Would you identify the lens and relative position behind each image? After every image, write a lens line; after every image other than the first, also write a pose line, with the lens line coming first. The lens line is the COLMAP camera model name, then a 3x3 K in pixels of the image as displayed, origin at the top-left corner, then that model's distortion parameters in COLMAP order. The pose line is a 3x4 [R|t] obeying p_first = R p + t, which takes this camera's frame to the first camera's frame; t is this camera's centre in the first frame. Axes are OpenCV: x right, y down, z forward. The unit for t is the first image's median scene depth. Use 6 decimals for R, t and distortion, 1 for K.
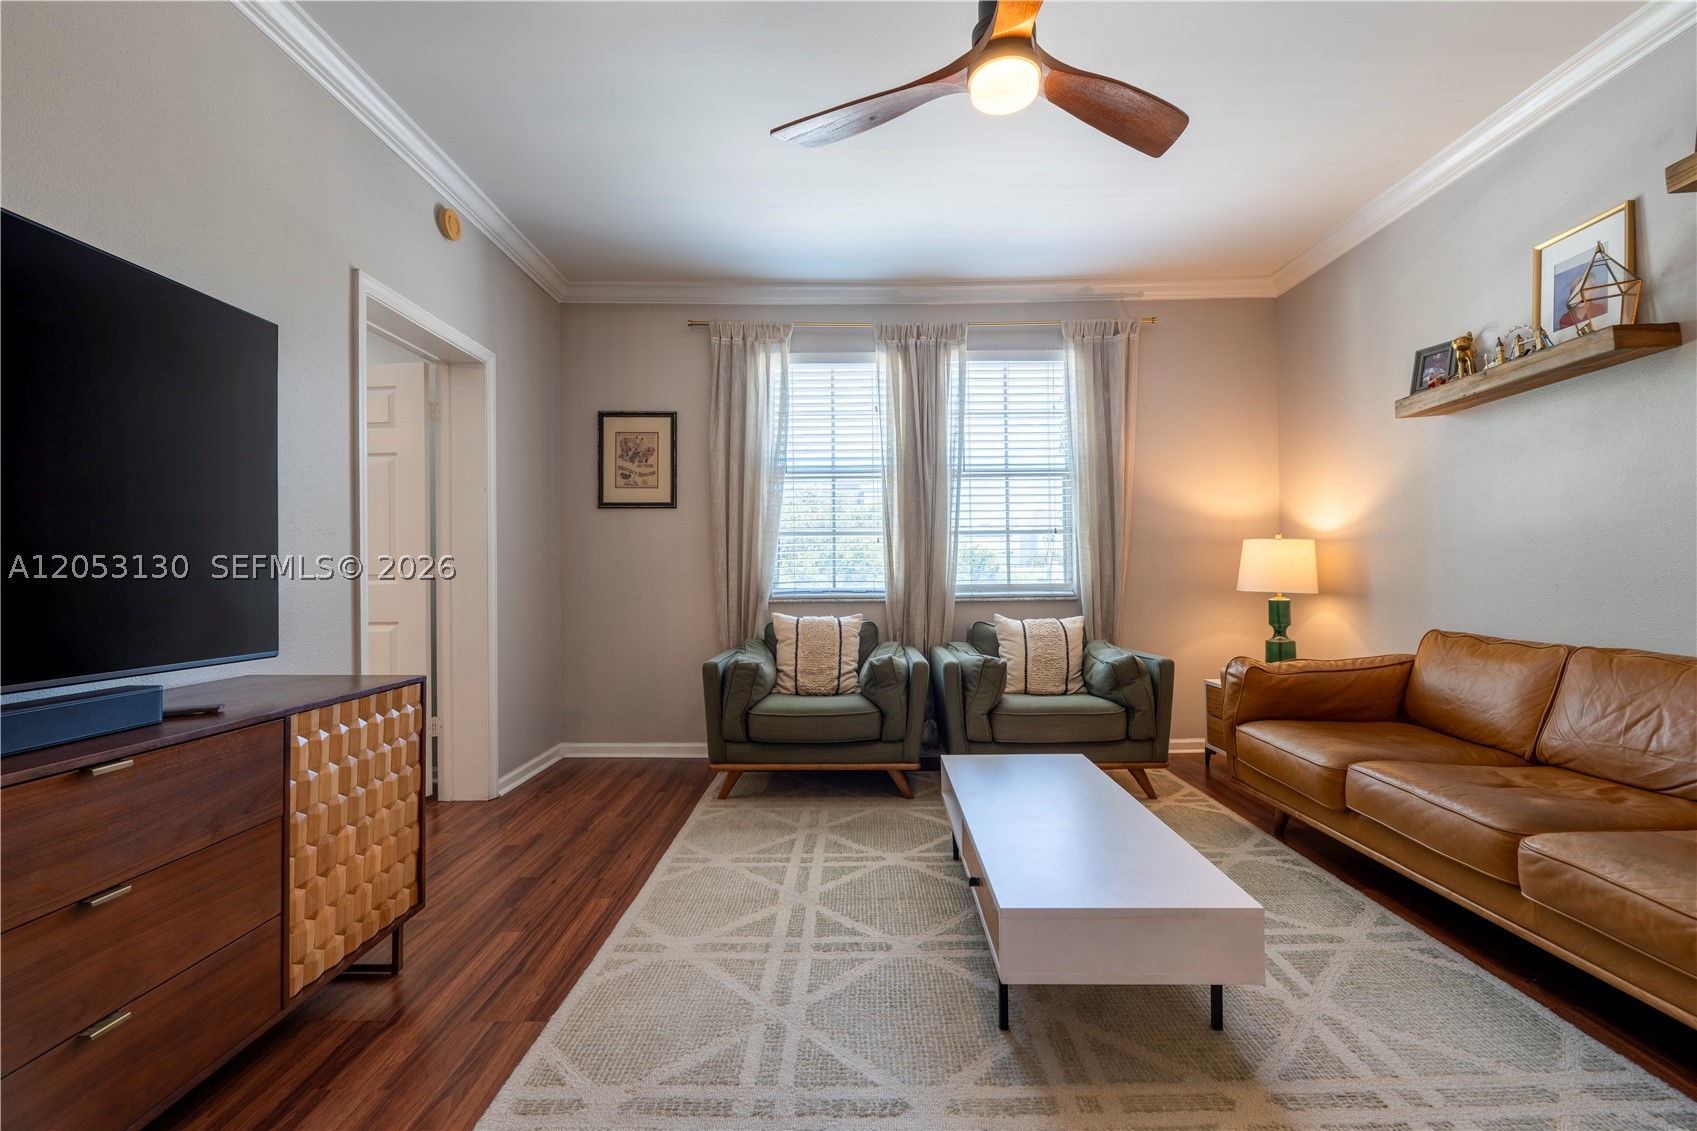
lens RADIAL K [[750.9, 0, 848.5], [0, 750.9, 565.5], [0, 0, 1]] dist [-0.002272, -0.000307]
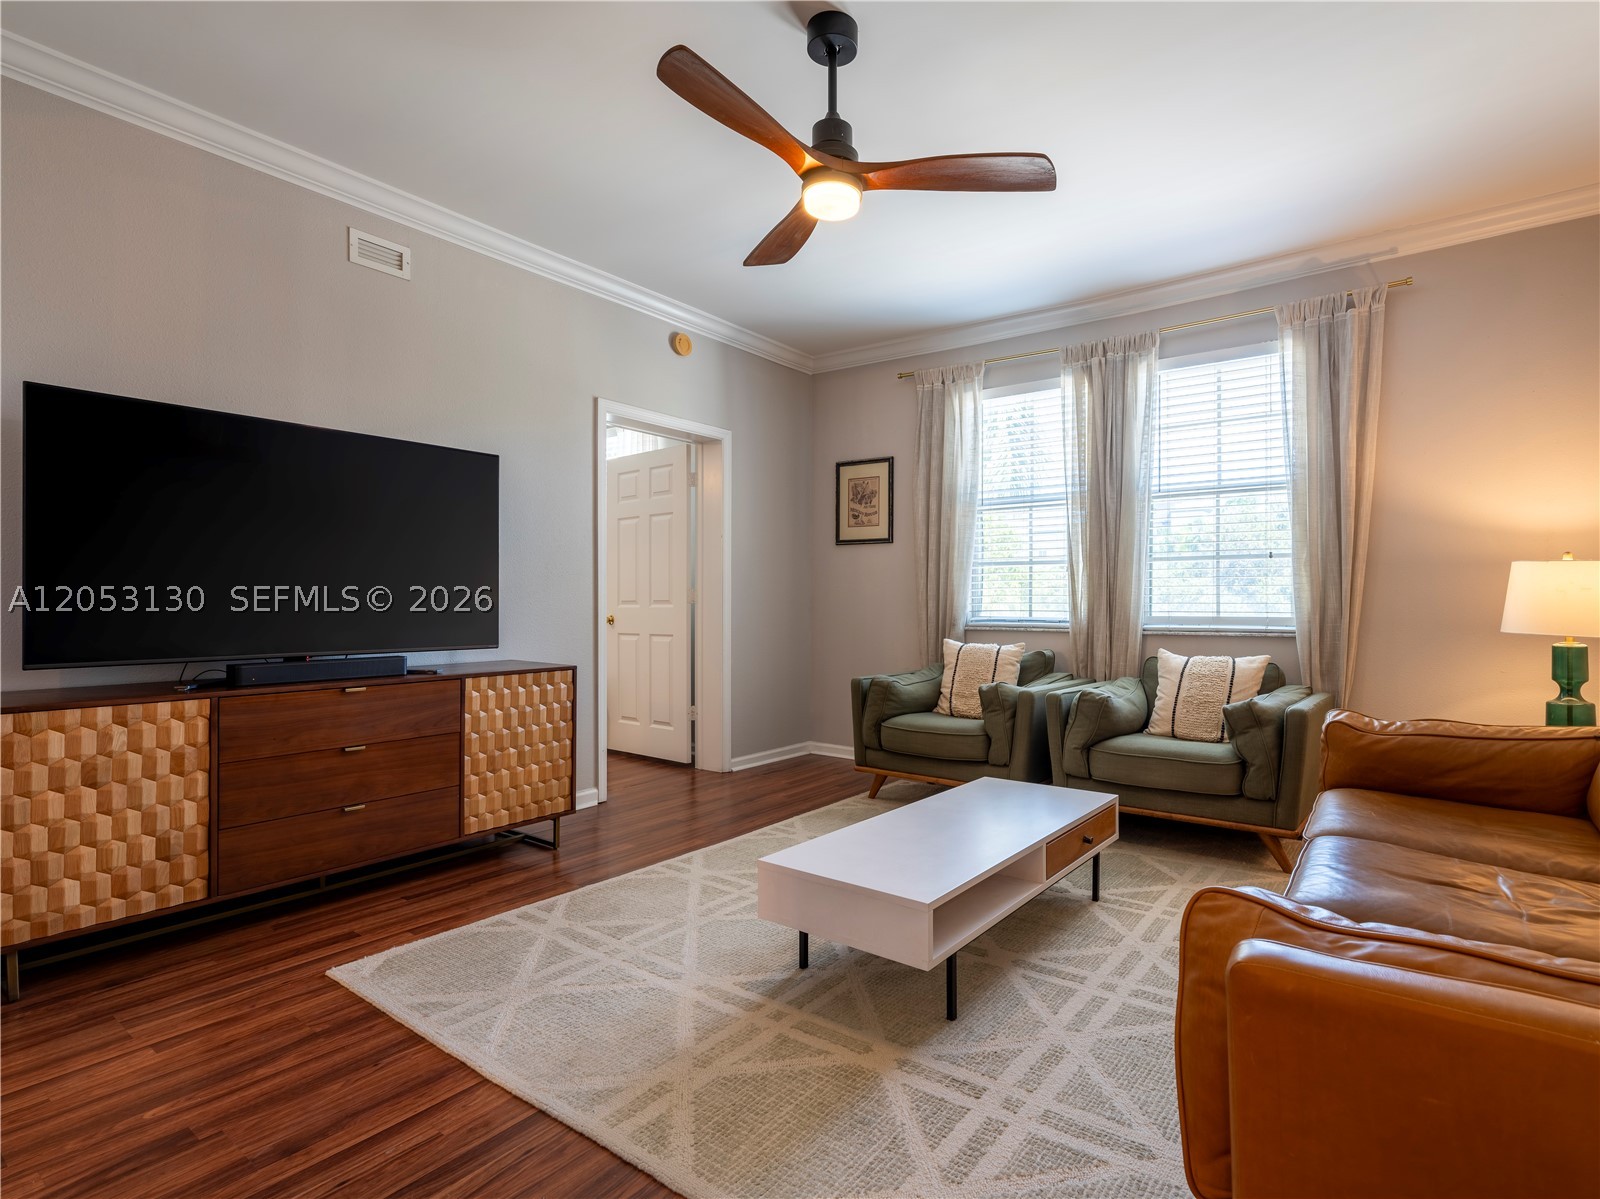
lens RADIAL K [[801.8, 0, 839.9], [0, 801.8, 600.0], [0, 0, 1]] dist [-0.003467, -0.000385]
pose [[0.814943, 0.007910, -0.579487, 0.448744], [-0.001730, 0.999936, 0.011217, -0.005245], [0.579538, -0.008139, 0.814904, -0.021701]]
